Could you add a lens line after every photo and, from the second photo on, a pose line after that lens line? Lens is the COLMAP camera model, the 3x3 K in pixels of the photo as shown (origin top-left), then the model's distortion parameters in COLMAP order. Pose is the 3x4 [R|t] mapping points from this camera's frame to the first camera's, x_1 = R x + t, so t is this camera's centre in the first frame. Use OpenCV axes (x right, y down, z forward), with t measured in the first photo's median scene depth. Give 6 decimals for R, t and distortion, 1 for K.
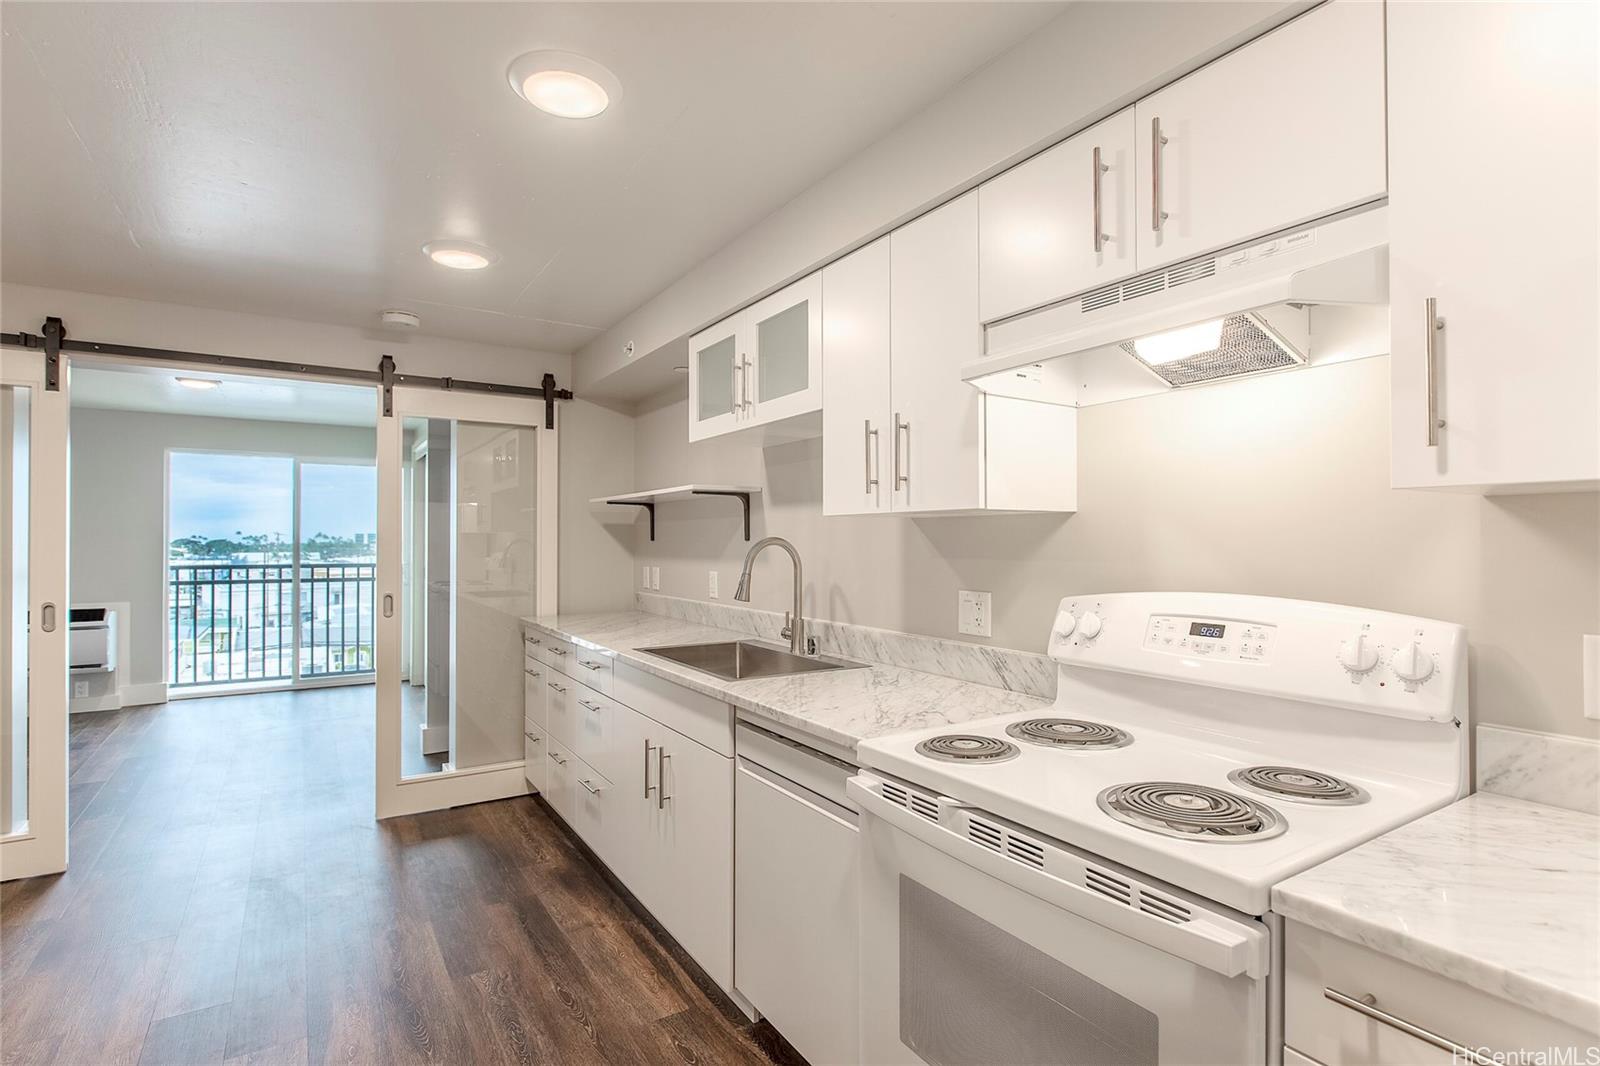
lens RADIAL K [[782.1, 0, 800.0], [0, 782.1, 533.0], [0, 0, 1]] dist [-0.000389, -0.000119]
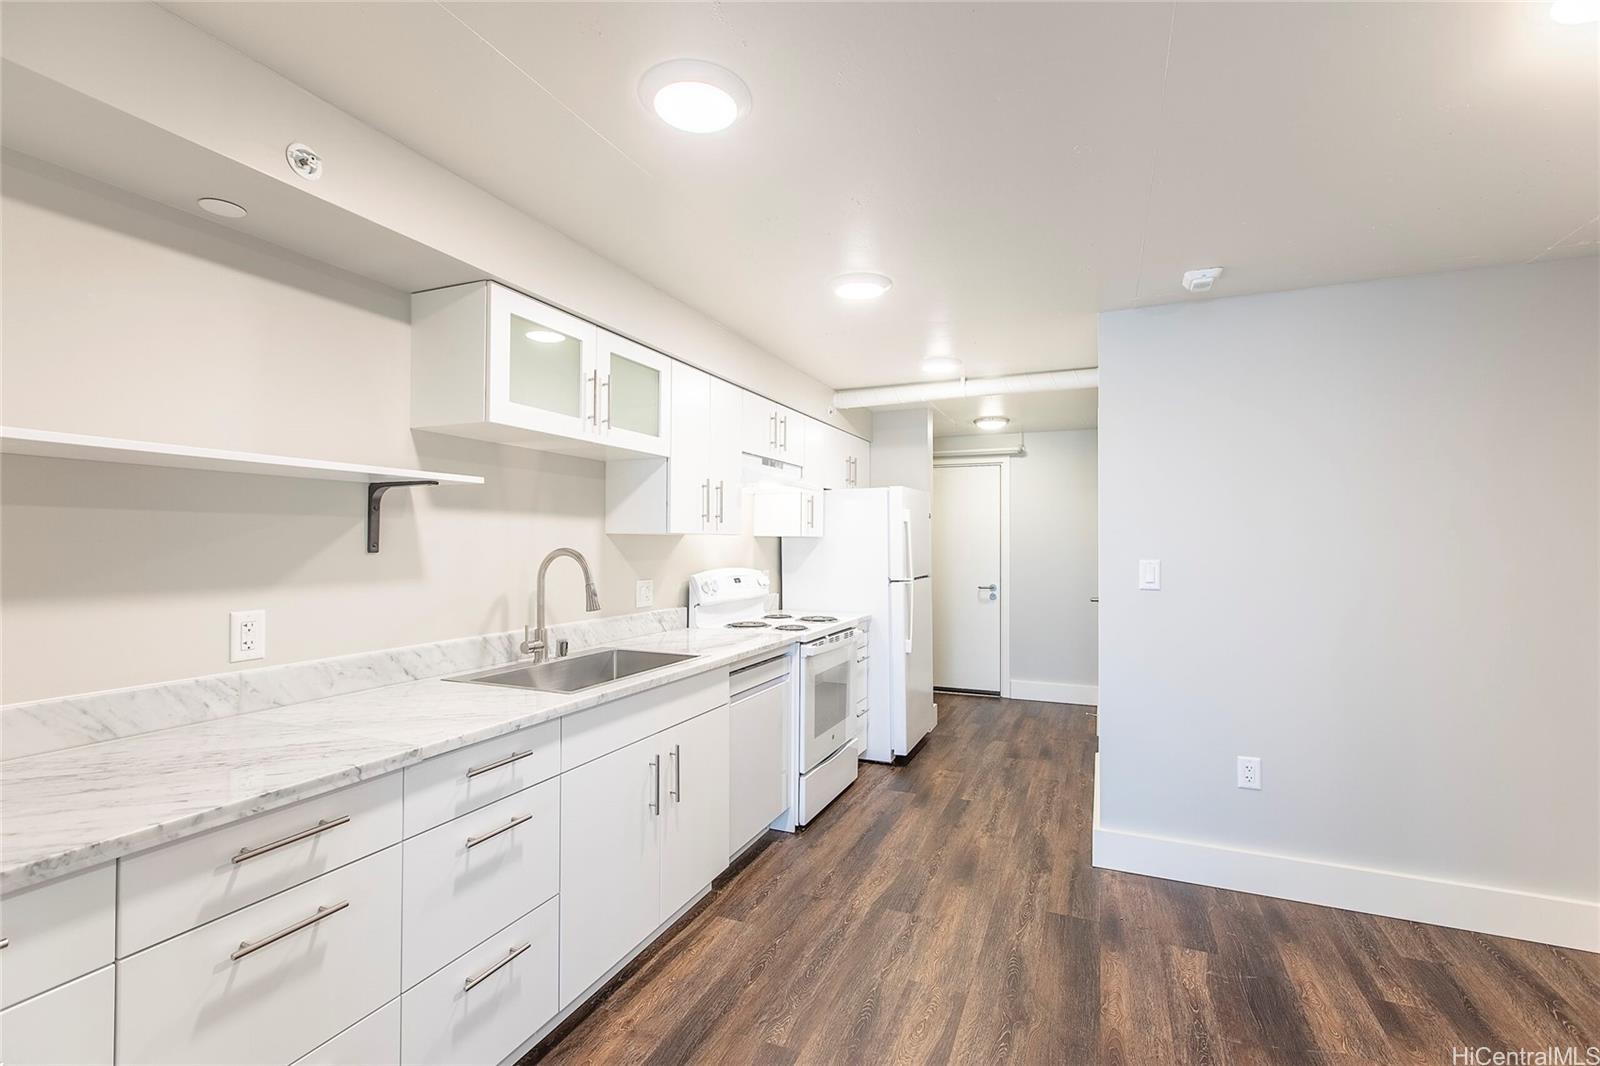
lens RADIAL K [[699.9, 0, 800.0], [0, 699.9, 533.0], [0, 0, 1]] dist [-0.000528, -0.000066]
pose [[-0.561838, 0.005124, 0.827231, -1.069084], [-0.016487, 0.999713, -0.017390, -0.004288], [-0.827083, -0.023409, -0.561592, 1.411231]]
